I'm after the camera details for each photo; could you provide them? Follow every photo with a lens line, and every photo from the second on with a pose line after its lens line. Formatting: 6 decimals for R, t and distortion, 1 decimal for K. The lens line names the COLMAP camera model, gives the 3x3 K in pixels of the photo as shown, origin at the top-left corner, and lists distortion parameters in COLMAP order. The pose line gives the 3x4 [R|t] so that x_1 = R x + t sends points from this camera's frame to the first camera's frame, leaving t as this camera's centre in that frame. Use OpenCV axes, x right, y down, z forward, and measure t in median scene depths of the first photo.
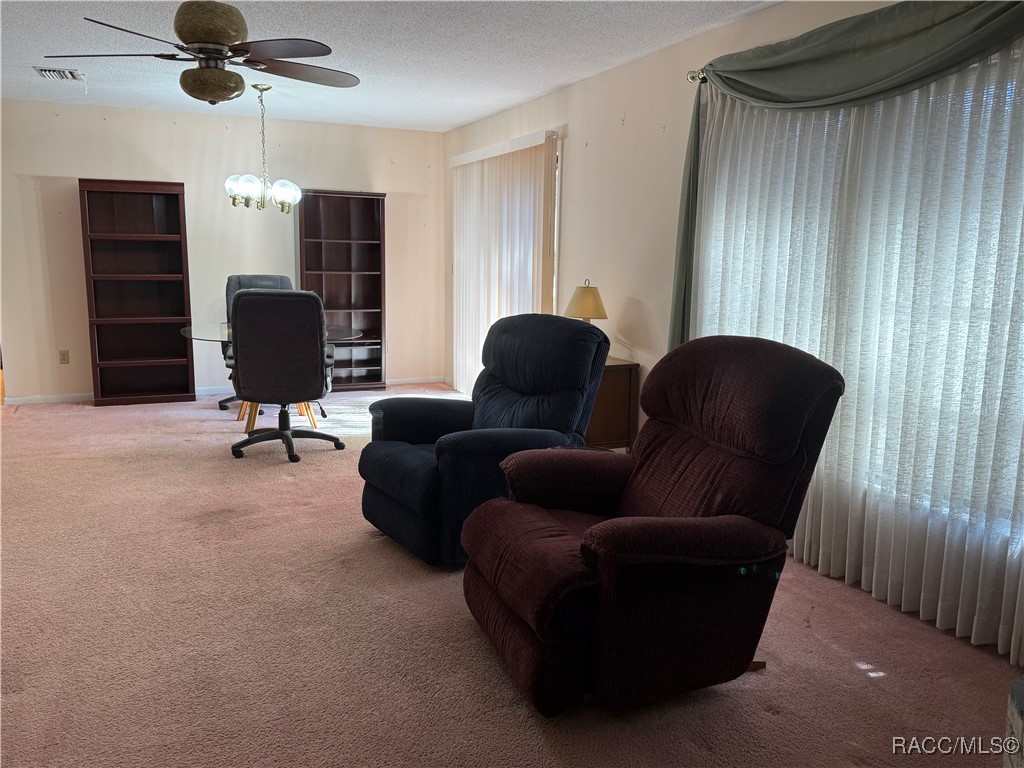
lens RADIAL K [[816.8, 0, 516.8], [0, 816.8, 382.1], [0, 0, 1]] dist [0.116380, -0.186699]
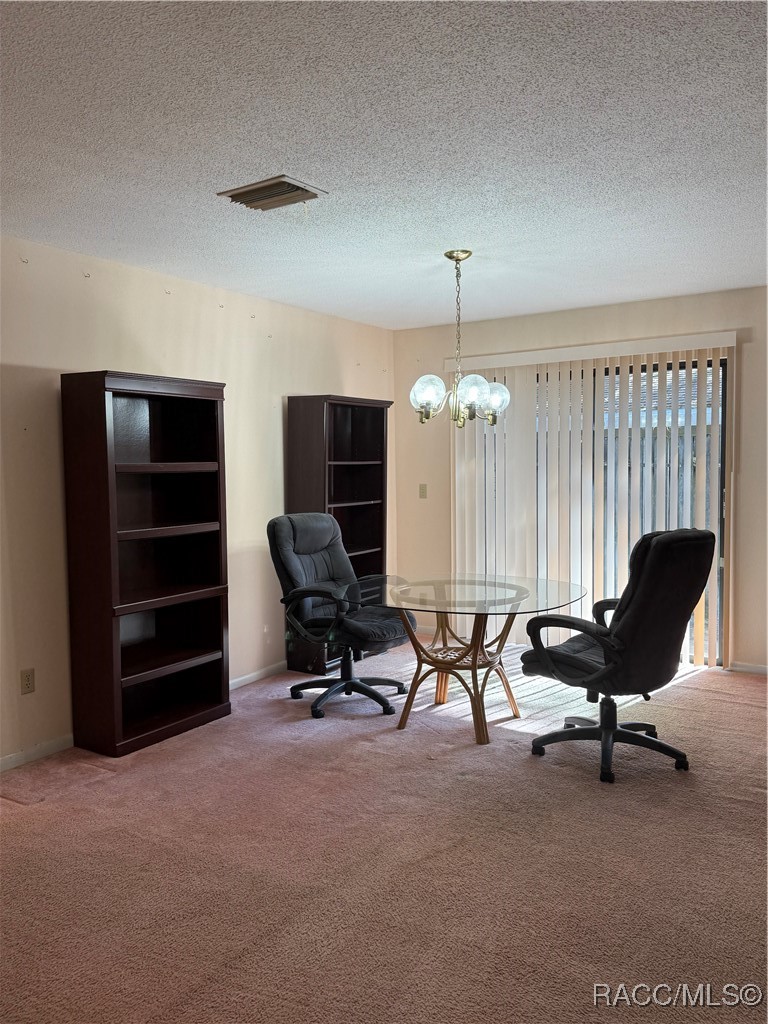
lens RADIAL K [[805.9, 0, 384.0], [0, 805.9, 512.0], [0, 0, 1]] dist [0.168919, -0.300271]
pose [[0.827301, -0.061837, 0.558345, -0.683124], [0.116147, 0.991276, -0.062310, -0.085343], [-0.549621, 0.116399, 0.827266, 0.414948]]
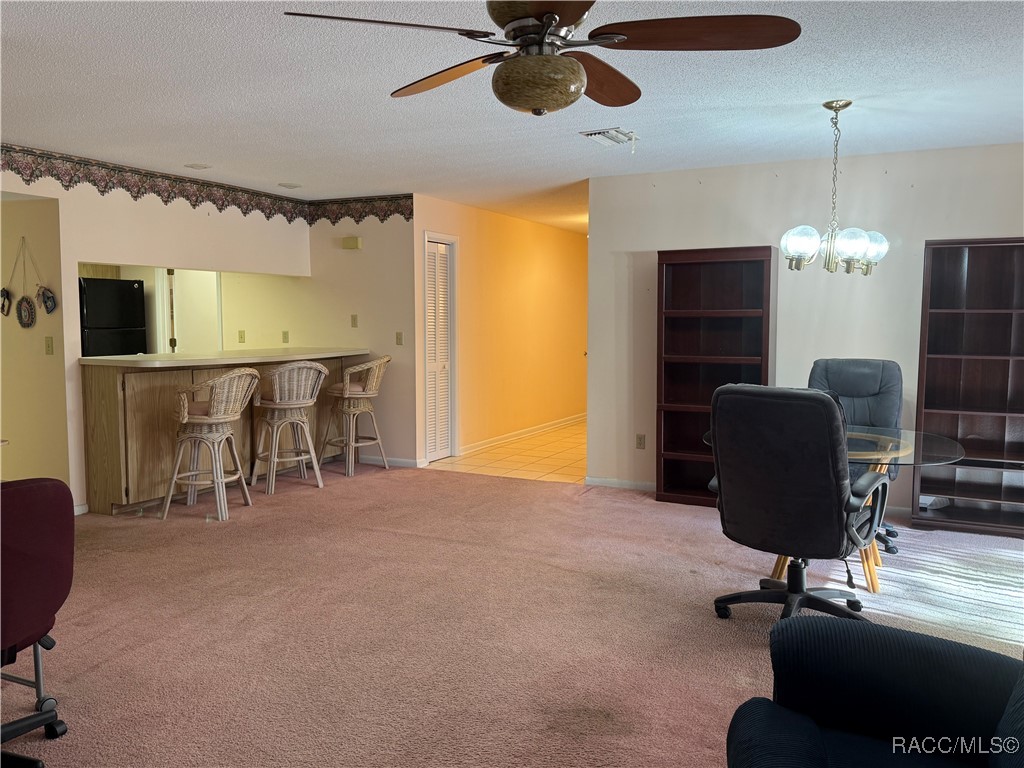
lens RADIAL K [[816.8, 0, 516.8], [0, 816.8, 382.1], [0, 0, 1]] dist [0.116380, -0.186699]
pose [[0.647031, 0.049446, -0.760859, 0.065649], [-0.115290, 0.992766, -0.033525, -0.052277], [0.753697, 0.109411, 0.648051, 0.306751]]
